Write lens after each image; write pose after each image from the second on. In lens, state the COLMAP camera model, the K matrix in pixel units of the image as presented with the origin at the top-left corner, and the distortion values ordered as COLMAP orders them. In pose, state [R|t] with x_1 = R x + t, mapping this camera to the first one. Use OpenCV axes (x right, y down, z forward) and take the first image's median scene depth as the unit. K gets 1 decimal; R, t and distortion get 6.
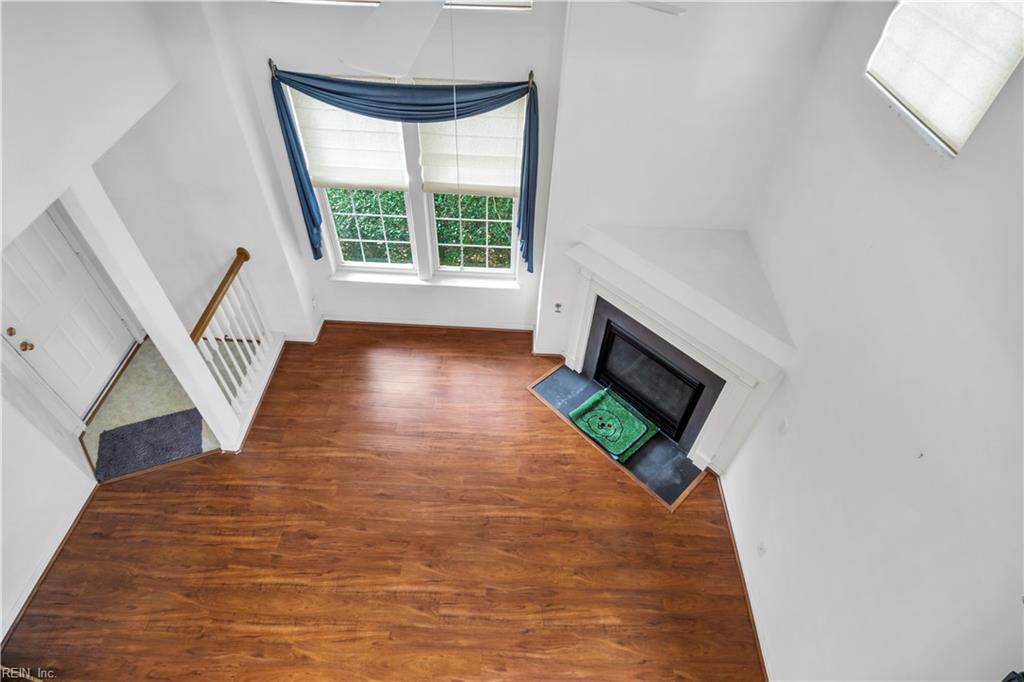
lens RADIAL K [[551.6, 0, 505.5], [0, 551.6, 349.4], [0, 0, 1]] dist [-0.005575, -0.000778]
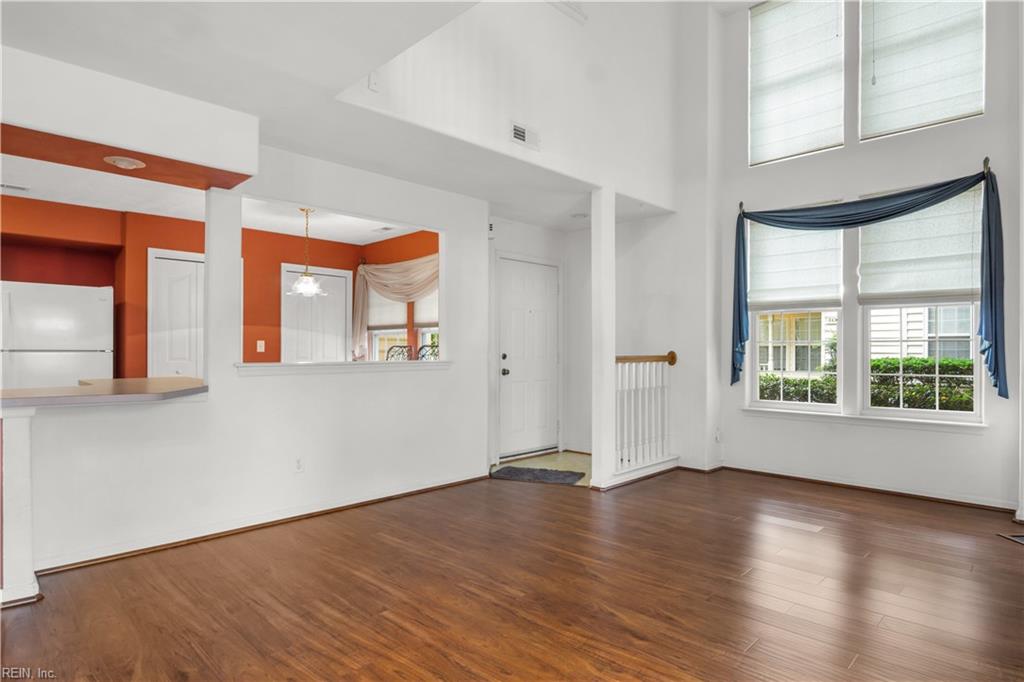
lens RADIAL K [[565.0, 0, 495.9], [0, 565.0, 353.6], [0, 0, 1]] dist [-0.005672, -0.001368]
pose [[0.730928, -0.021882, -0.682104, 0.074897], [-0.494205, 0.672309, -0.551147, 0.722410], [0.470644, 0.739947, 0.480595, 0.260590]]
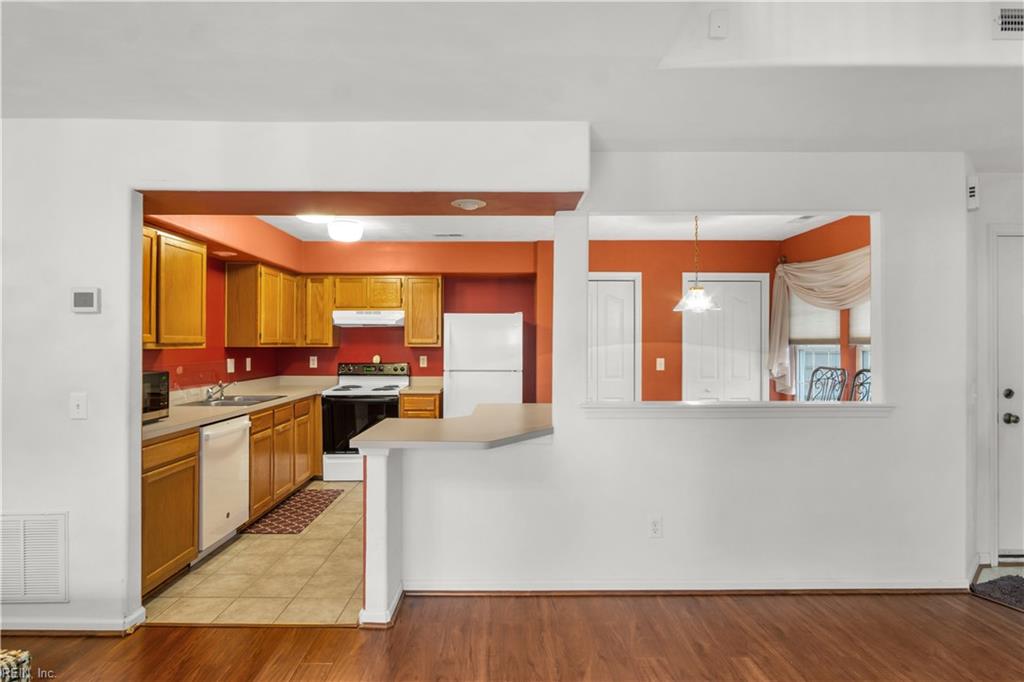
lens RADIAL K [[551.2, 0, 501.3], [0, 551.2, 341.3], [0, 0, 1]] dist [-0.013005, 0.000127]
pose [[0.045686, -0.031827, -0.998449, -0.055515], [-0.740294, 0.670011, -0.055232, 0.523118], [0.670729, 0.741669, 0.007049, 0.355256]]
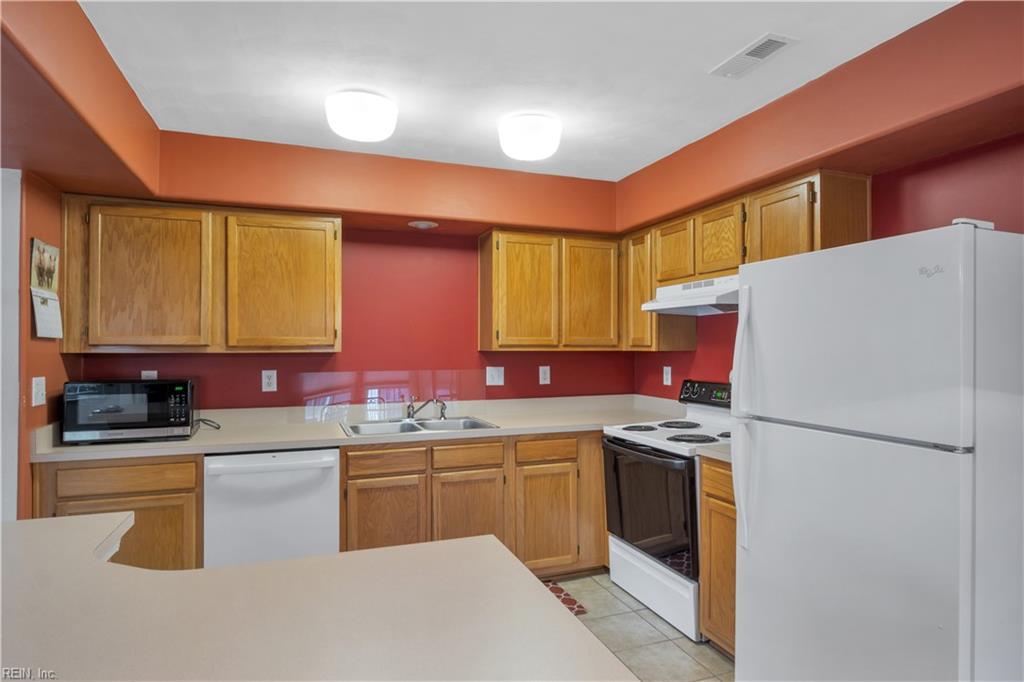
lens RADIAL K [[561.2, 0, 508.3], [0, 561.2, 350.0], [0, 0, 1]] dist [-0.003158, -0.000210]
pose [[-0.920154, -0.023080, -0.390877, -0.954810], [-0.305405, 0.667025, 0.679562, 0.279833], [0.245040, 0.744678, -0.620814, 0.542903]]
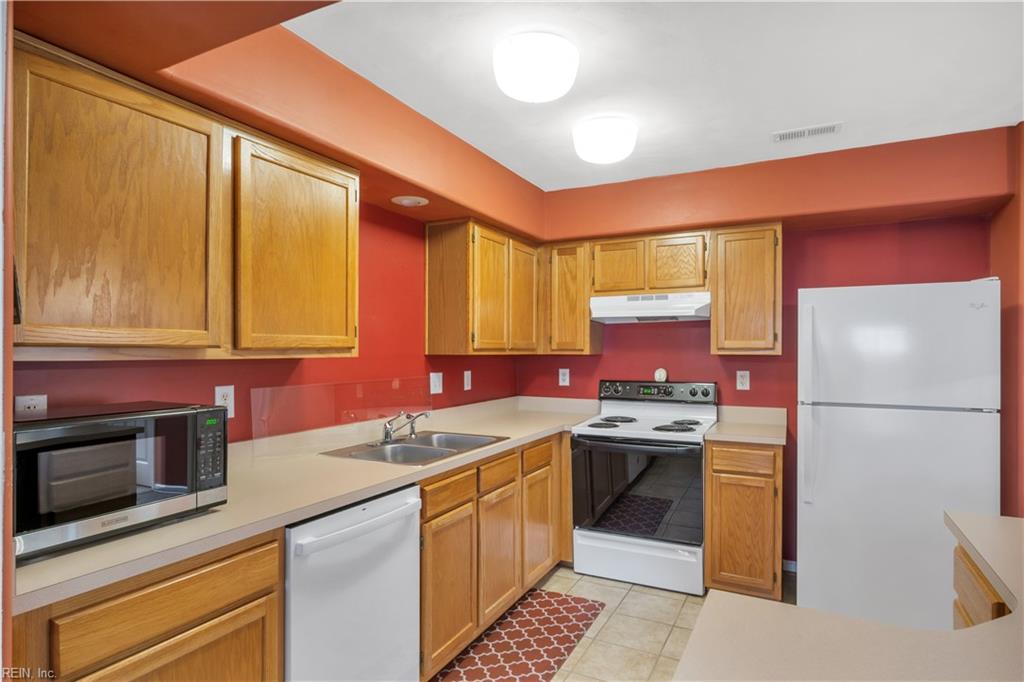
lens RADIAL K [[561.2, 0, 508.3], [0, 561.2, 350.0], [0, 0, 1]] dist [-0.003158, -0.000210]
pose [[-0.417854, -0.027643, -0.908094, -0.600401], [-0.681226, 0.670864, 0.293040, 0.593603], [0.601107, 0.741065, -0.299154, 0.272669]]
